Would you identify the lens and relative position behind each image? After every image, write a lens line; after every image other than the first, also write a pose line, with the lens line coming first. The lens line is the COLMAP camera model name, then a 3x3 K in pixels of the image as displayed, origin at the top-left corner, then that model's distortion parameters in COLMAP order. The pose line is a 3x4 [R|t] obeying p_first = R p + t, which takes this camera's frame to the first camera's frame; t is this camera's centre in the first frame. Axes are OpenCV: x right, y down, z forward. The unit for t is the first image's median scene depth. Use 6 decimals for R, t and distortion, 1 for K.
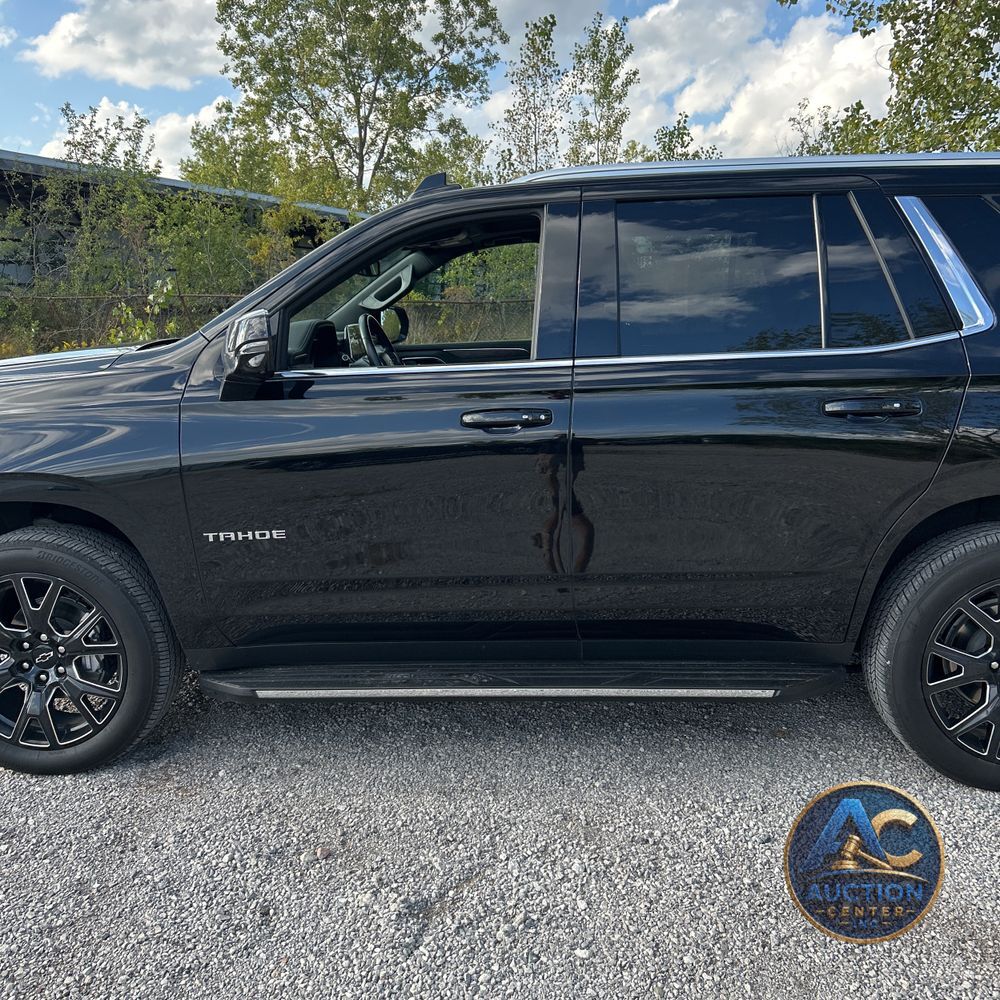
lens RADIAL K [[1064.1, 0, 486.1], [0, 1064.1, 496.5], [0, 0, 1]] dist [0.002527, -0.009621]
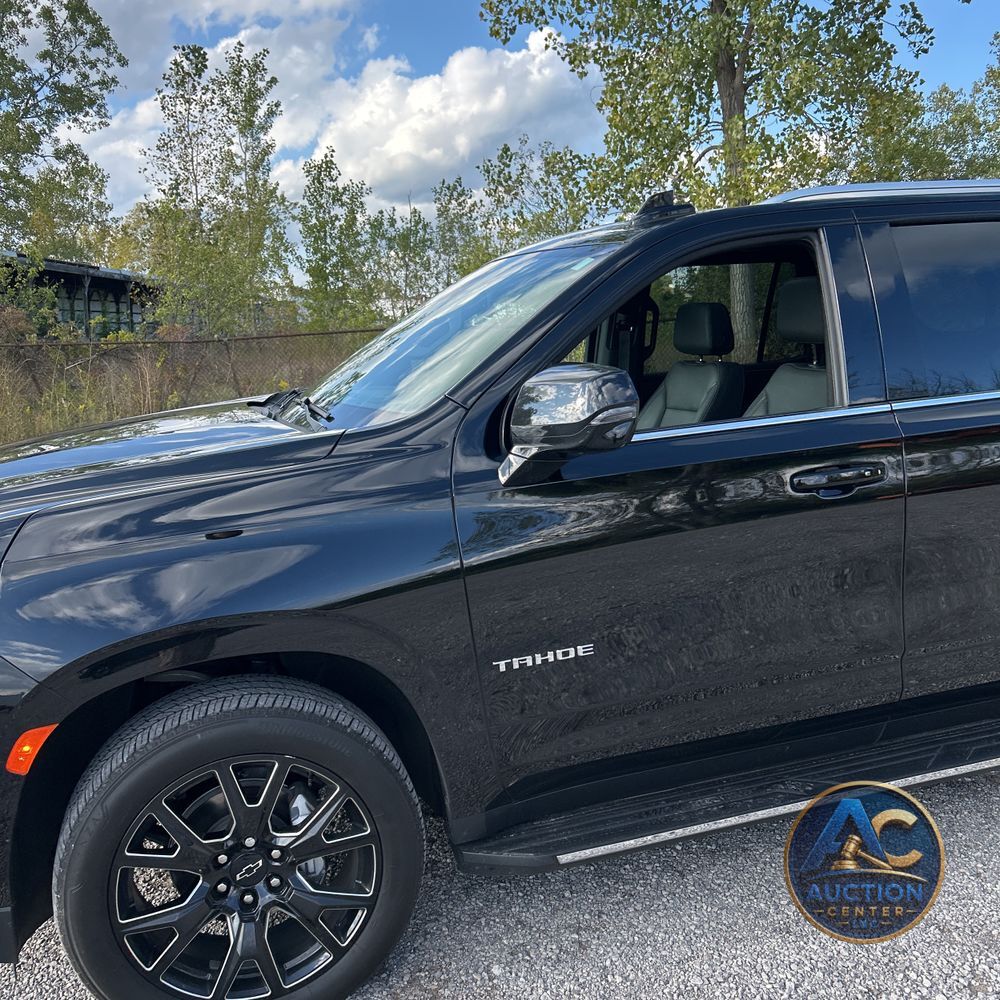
lens RADIAL K [[1073.0, 0, 500.3], [0, 1073.0, 479.9], [0, 0, 1]] dist [0.023478, 0.002828]
pose [[0.929689, -0.080300, 0.359485, -0.045362], [0.097108, 0.994854, -0.028914, -0.006253], [-0.355314, 0.061790, 0.932703, 0.023886]]
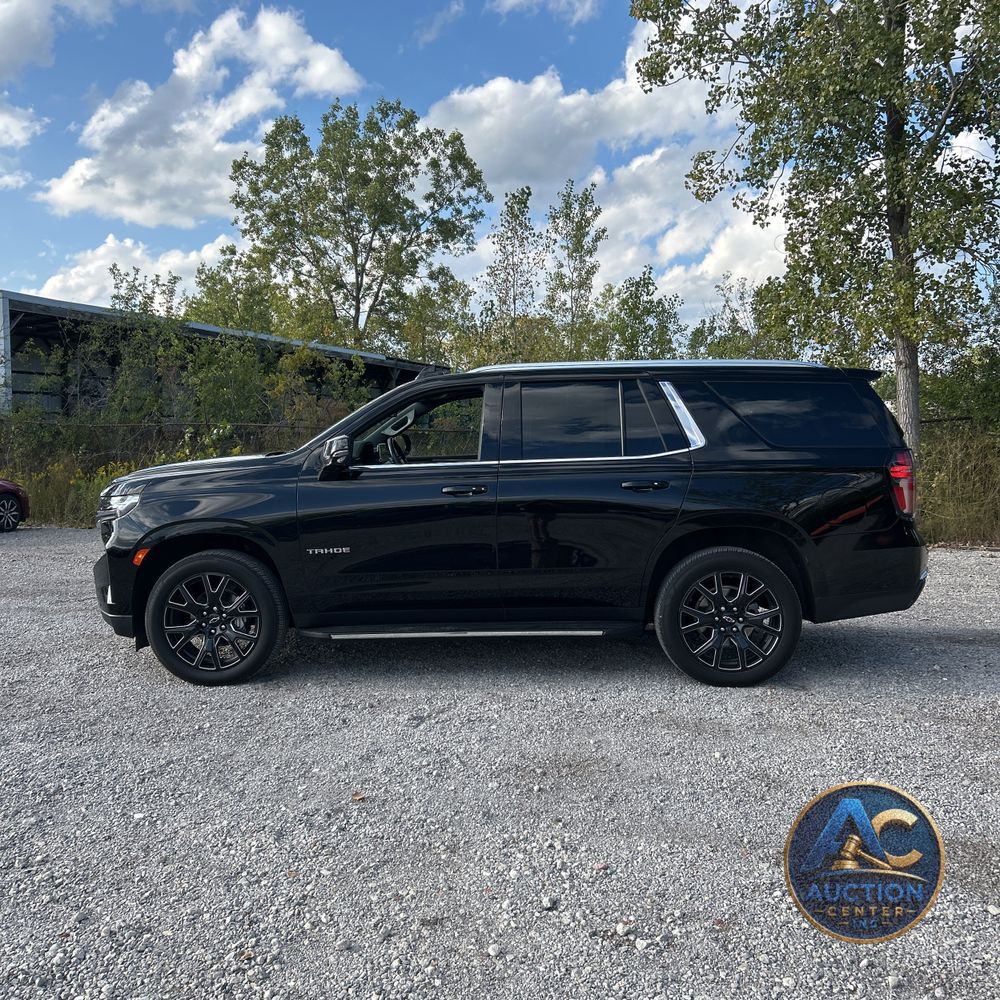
lens RADIAL K [[1073.0, 0, 500.3], [0, 1073.0, 479.9], [0, 0, 1]] dist [0.023478, 0.002828]
pose [[0.999671, 0.005433, 0.025079, 0.002699], [-0.002003, 0.990871, -0.134802, 0.013391], [-0.025582, 0.134707, 0.990555, -0.074394]]
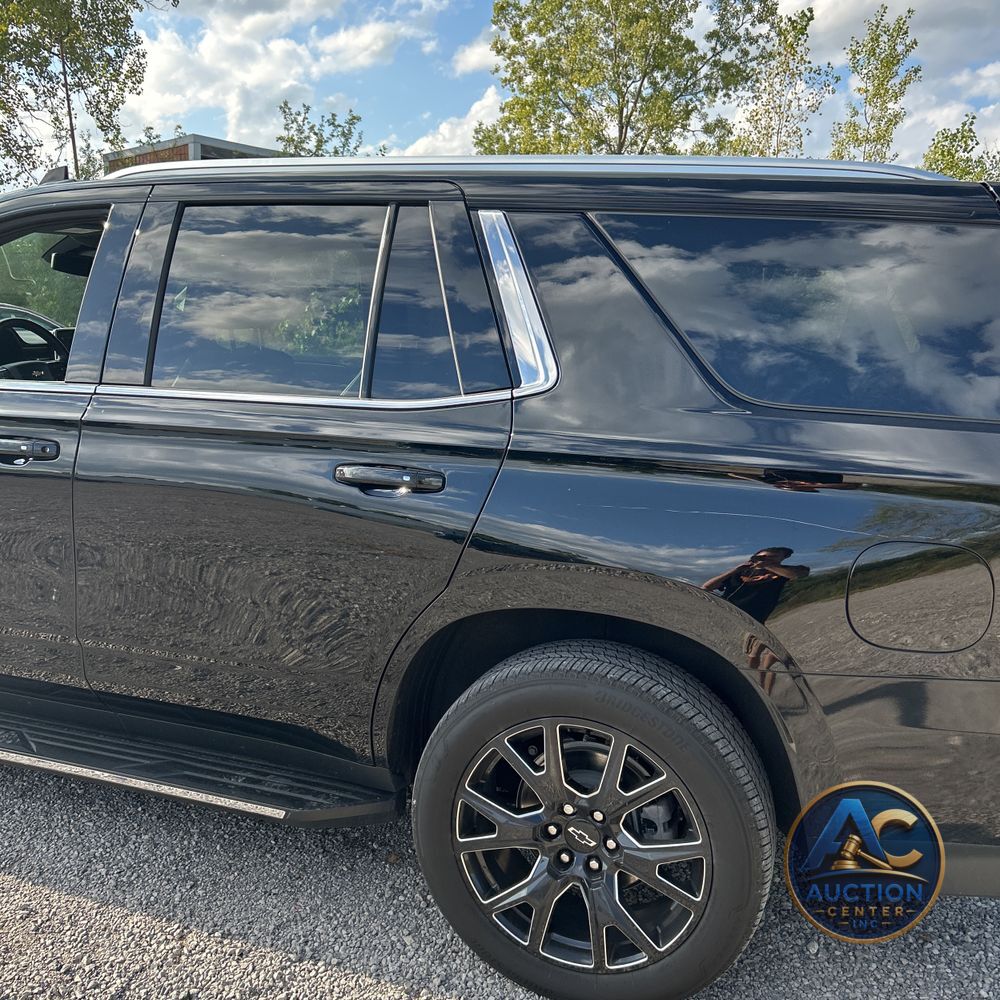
lens RADIAL K [[1064.1, 0, 486.1], [0, 1064.1, 496.5], [0, 0, 1]] dist [0.002527, -0.009621]
pose [[0.961853, 0.095973, -0.256179, 0.046592], [-0.096137, 0.995297, 0.011911, -0.006166], [0.256117, 0.013172, 0.966556, 0.019882]]
